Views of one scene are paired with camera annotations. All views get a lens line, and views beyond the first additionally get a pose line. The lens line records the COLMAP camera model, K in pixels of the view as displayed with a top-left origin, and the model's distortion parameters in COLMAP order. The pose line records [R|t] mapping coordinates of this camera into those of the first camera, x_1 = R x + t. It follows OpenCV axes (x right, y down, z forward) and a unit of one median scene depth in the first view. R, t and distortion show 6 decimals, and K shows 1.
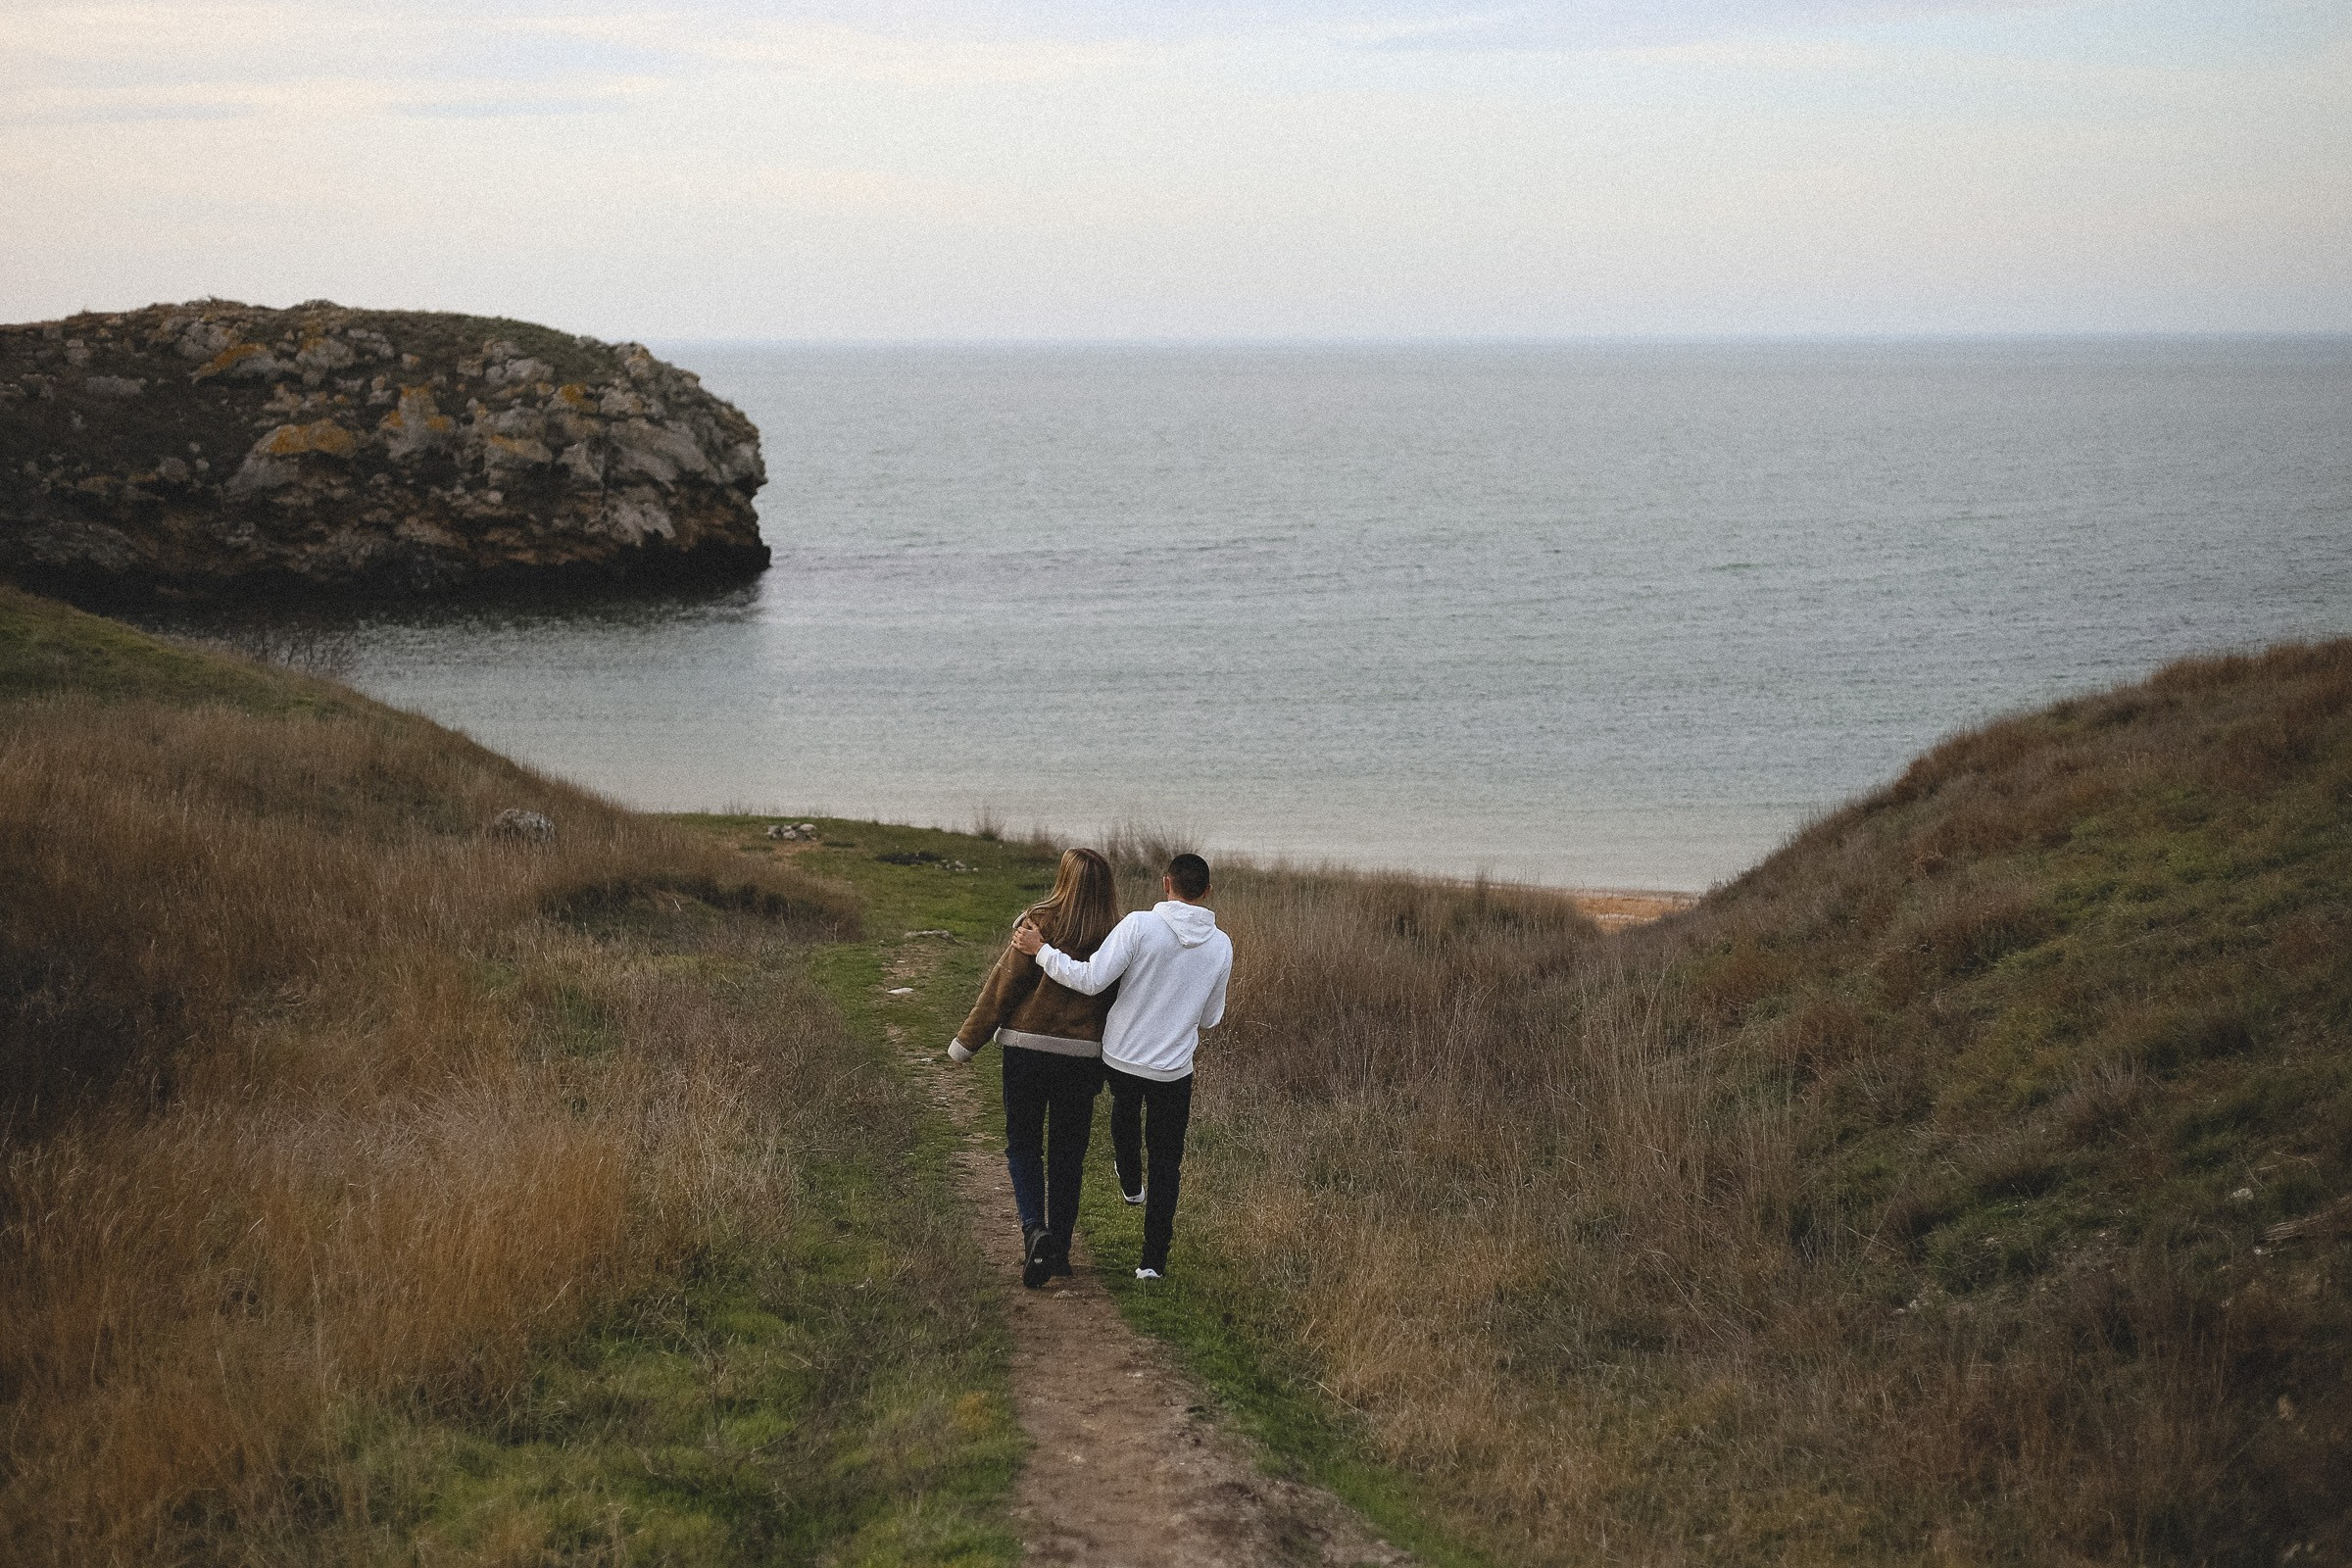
lens RADIAL K [[4205.0, 0, 1195.7], [0, 4205.0, 789.8], [0, 0, 1]] dist [0.040784, 0.000000]
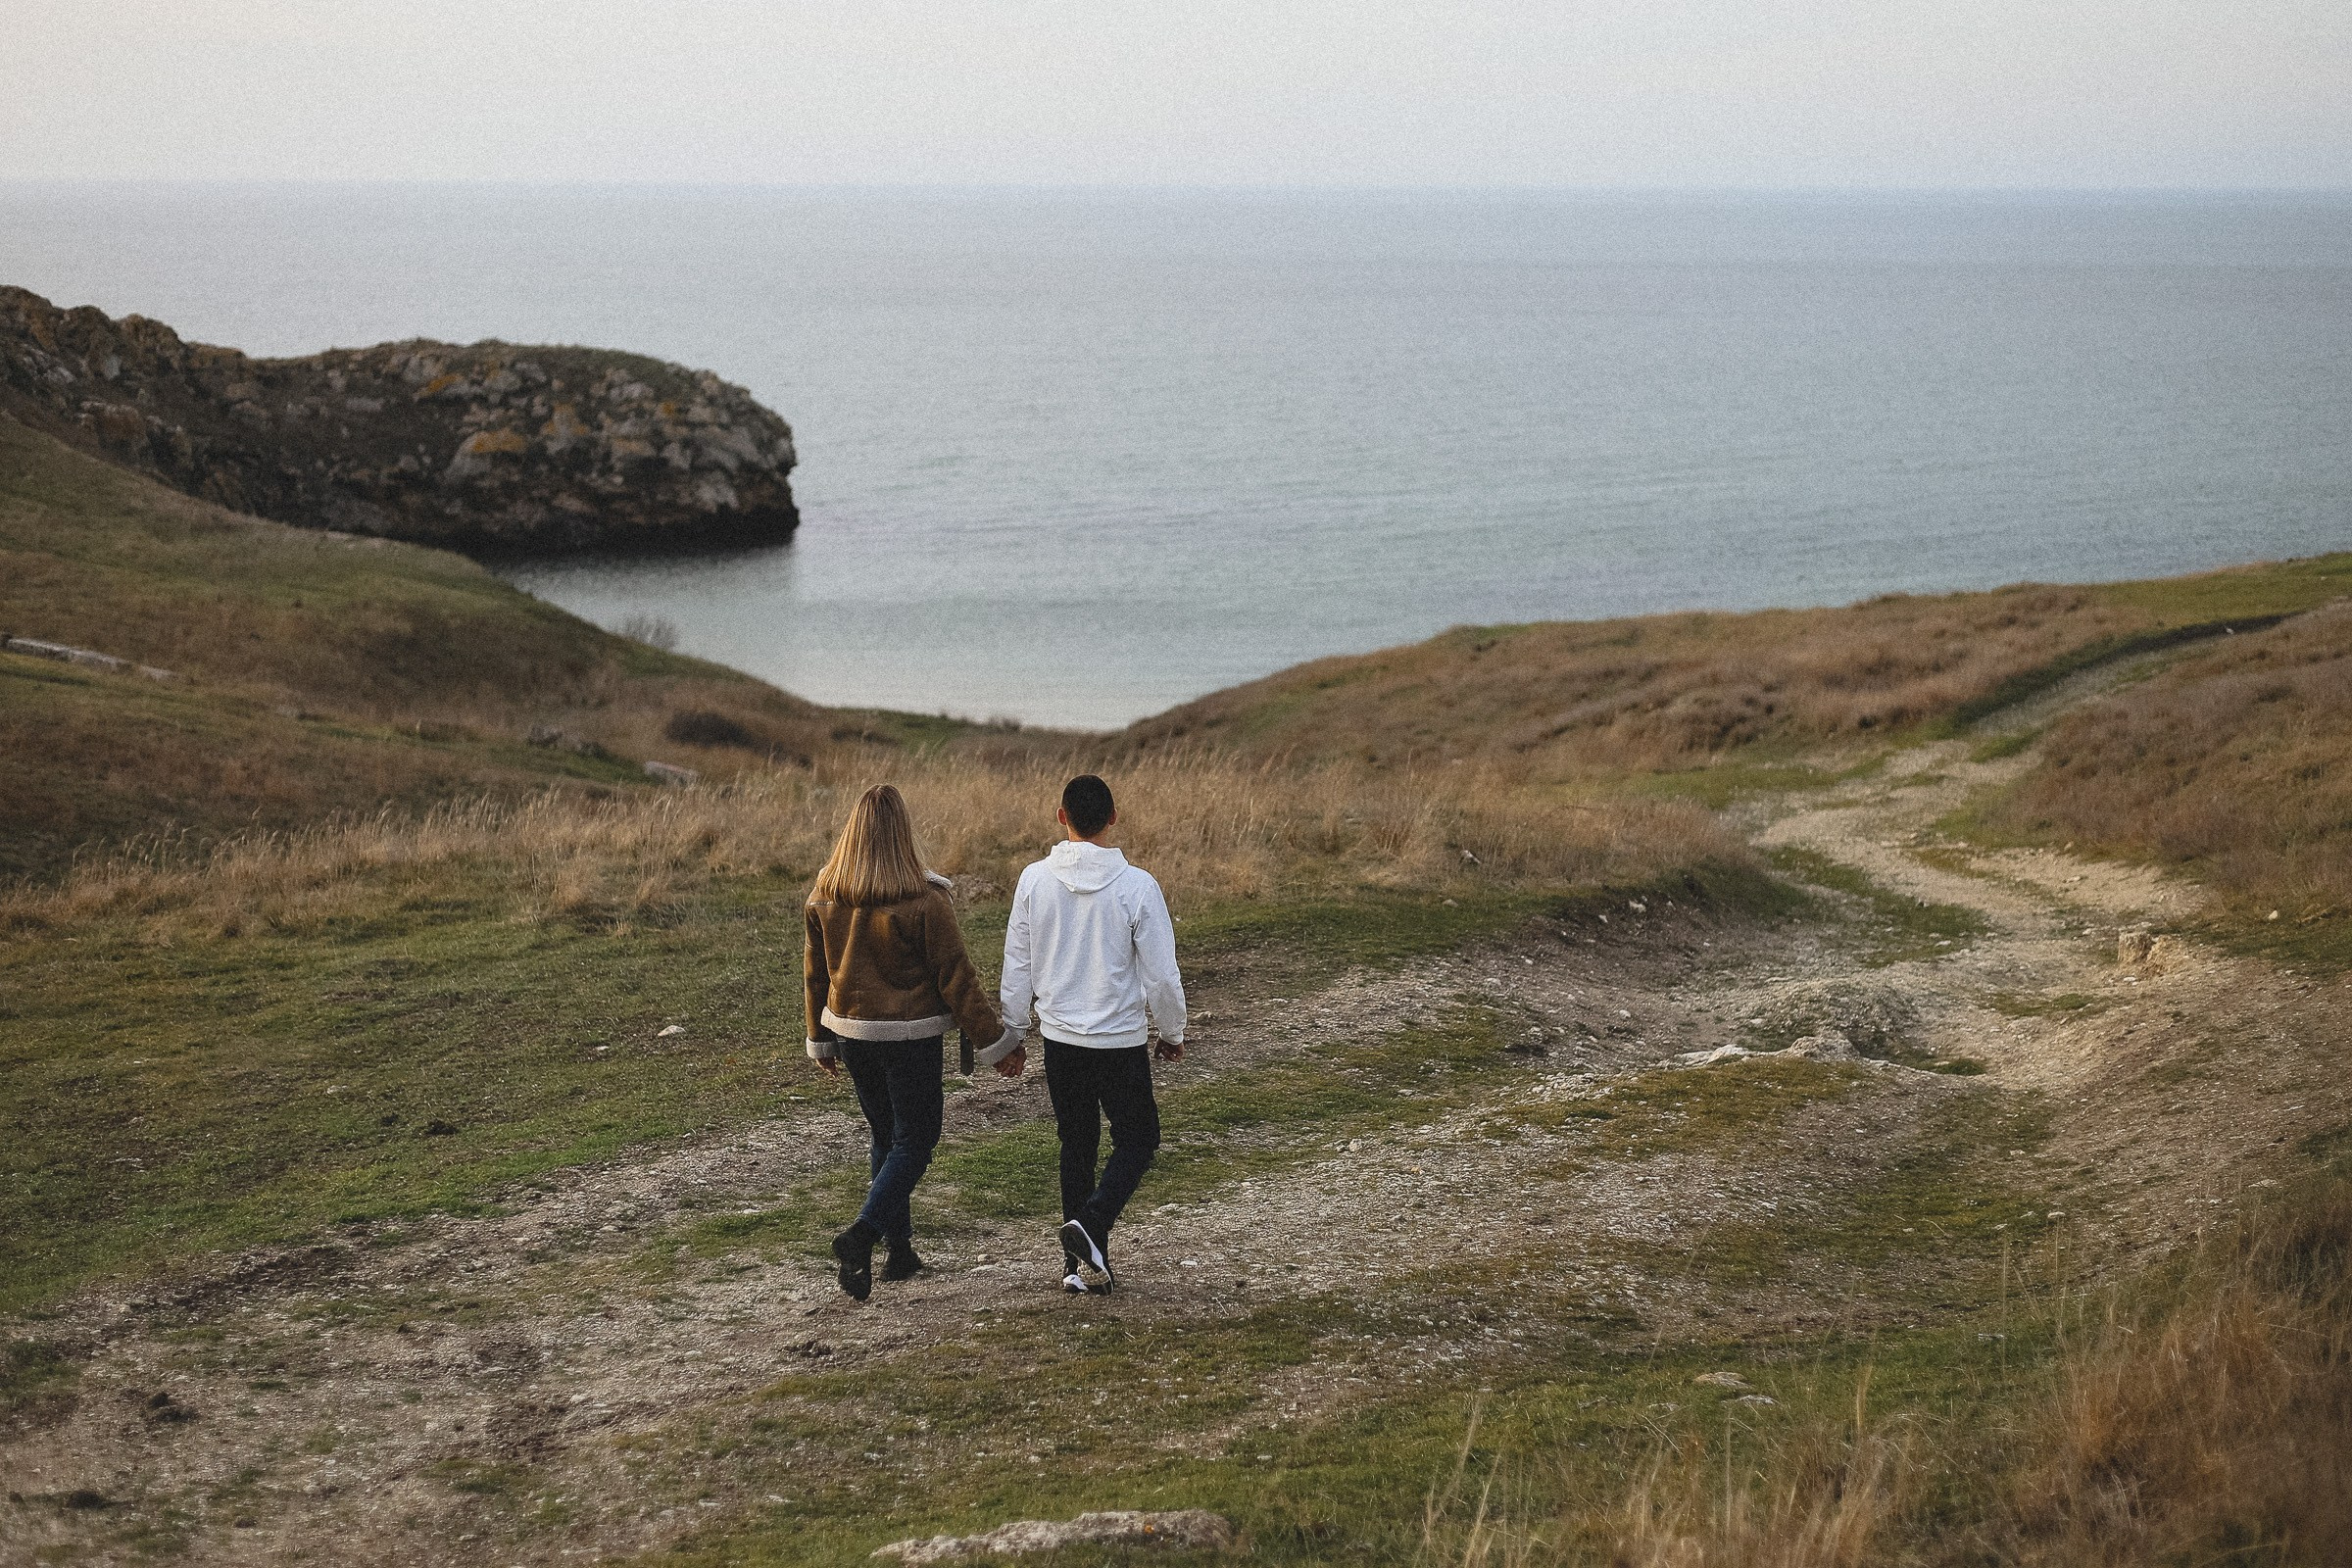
lens RADIAL K [[4205.0, 0, 1162.1], [0, 4205.0, 782.7], [0, 0, 1]] dist [0.040784, 0.000000]
pose [[0.999993, 0.003627, -0.000004, 0.026252], [-0.003626, 0.999525, 0.030607, -0.008672], [0.000115, -0.030607, 0.999531, -0.489102]]
